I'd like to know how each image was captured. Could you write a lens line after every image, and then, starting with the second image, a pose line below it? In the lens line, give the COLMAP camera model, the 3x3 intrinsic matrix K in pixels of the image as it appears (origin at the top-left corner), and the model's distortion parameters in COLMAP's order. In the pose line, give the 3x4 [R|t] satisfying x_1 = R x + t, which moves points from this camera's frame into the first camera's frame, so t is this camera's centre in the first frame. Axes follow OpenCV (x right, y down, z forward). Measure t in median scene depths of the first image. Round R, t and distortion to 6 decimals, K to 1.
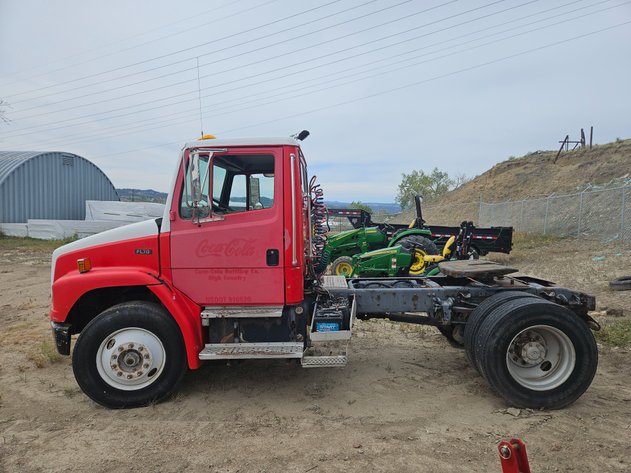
lens RADIAL K [[422.1, 0, 316.1], [0, 422.1, 246.8], [0, 0, 1]] dist [0.057819, -0.032337]
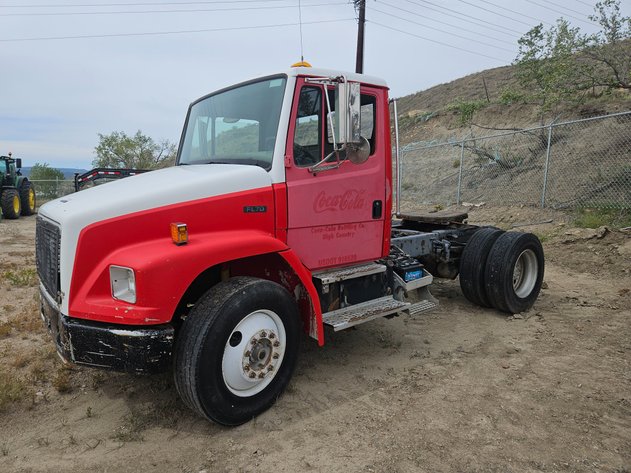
lens RADIAL K [[418.9, 0, 315.5], [0, 418.9, 236.5], [0, 0, 1]] dist [0.072696, -0.074723]
pose [[0.770159, -0.081177, 0.632665, -0.790613], [0.047138, 0.996400, 0.070467, 0.012773], [-0.636108, -0.024448, 0.771213, 0.366036]]
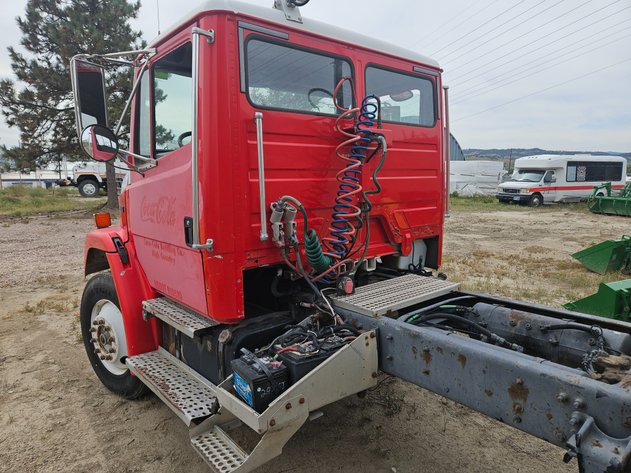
lens RADIAL K [[422.1, 0, 316.1], [0, 422.1, 246.8], [0, 0, 1]] dist [0.057819, -0.032337]
pose [[0.656161, 0.119247, -0.745139, 0.423452], [-0.054566, 0.992348, 0.110759, -0.026280], [0.752645, -0.032017, 0.657647, 0.748747]]
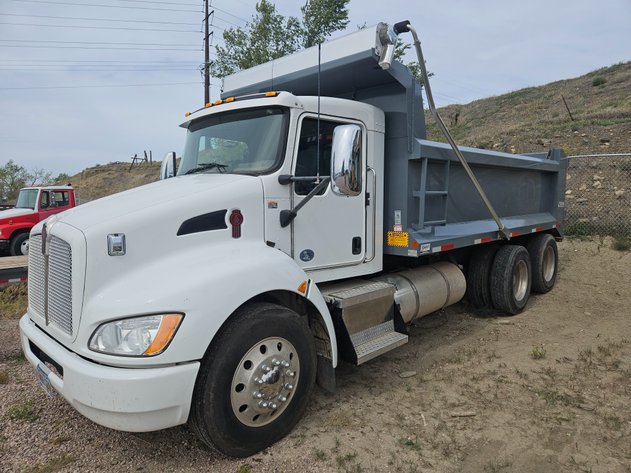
lens RADIAL K [[418.9, 0, 315.5], [0, 418.9, 236.5], [0, 0, 1]] dist [0.072696, -0.074723]
pose [[0.606749, -0.065396, 0.792199, -1.777628], [0.073427, 0.996960, 0.026061, 0.245626], [-0.791495, 0.042357, 0.609706, -3.027285]]
